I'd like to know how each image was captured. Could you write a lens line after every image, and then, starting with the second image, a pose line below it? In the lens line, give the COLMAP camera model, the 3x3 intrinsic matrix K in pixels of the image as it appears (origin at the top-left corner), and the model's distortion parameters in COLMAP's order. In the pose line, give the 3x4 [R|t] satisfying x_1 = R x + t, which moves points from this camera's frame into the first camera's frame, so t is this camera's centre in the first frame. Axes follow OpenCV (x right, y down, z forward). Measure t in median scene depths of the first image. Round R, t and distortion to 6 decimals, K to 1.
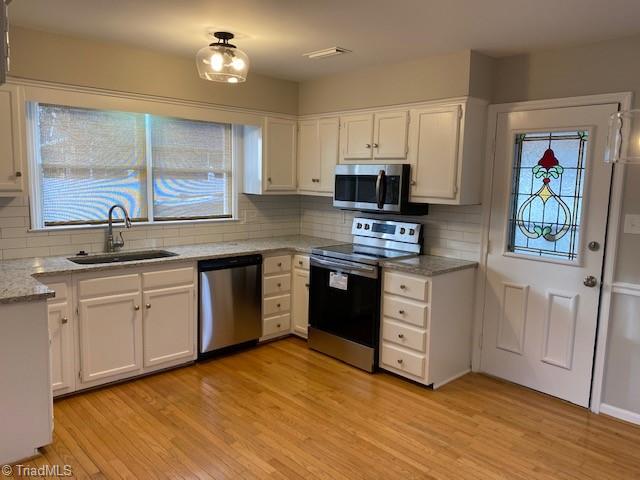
lens RADIAL K [[485.5, 0, 321.0], [0, 485.5, 237.6], [0, 0, 1]] dist [0.044558, -0.046559]
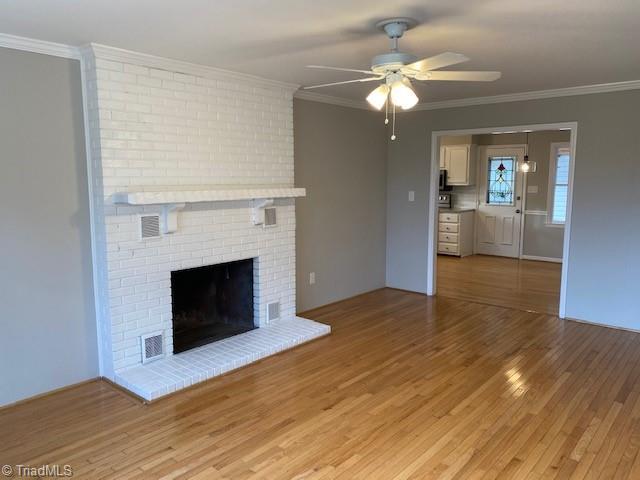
lens RADIAL K [[485.5, 0, 318.3], [0, 485.5, 239.0], [0, 0, 1]] dist [0.044558, -0.046559]
pose [[0.995093, -0.037315, 0.091641, -0.745778], [0.037126, 0.999304, 0.003758, 0.175742], [-0.091718, -0.000337, 0.995785, -1.479524]]
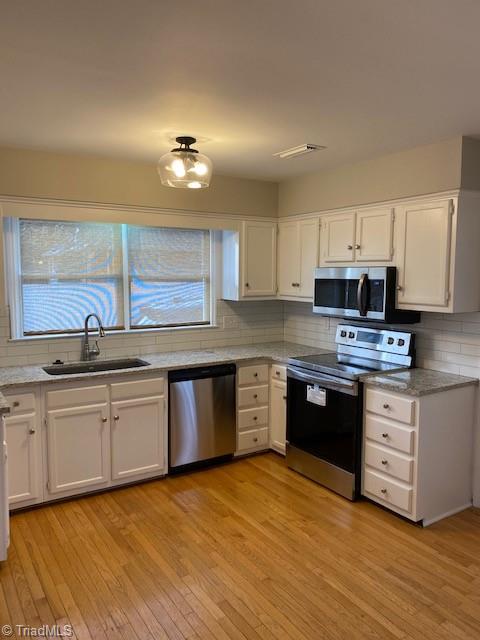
lens RADIAL K [[485.5, 0, 239.9], [0, 485.5, 319.3], [0, 0, 1]] dist [0.044558, -0.046559]
pose [[0.982419, -0.001507, -0.186682, 0.073316], [-0.004449, 0.999494, -0.031486, -0.027247], [0.186635, 0.031763, 0.981916, 0.075850]]
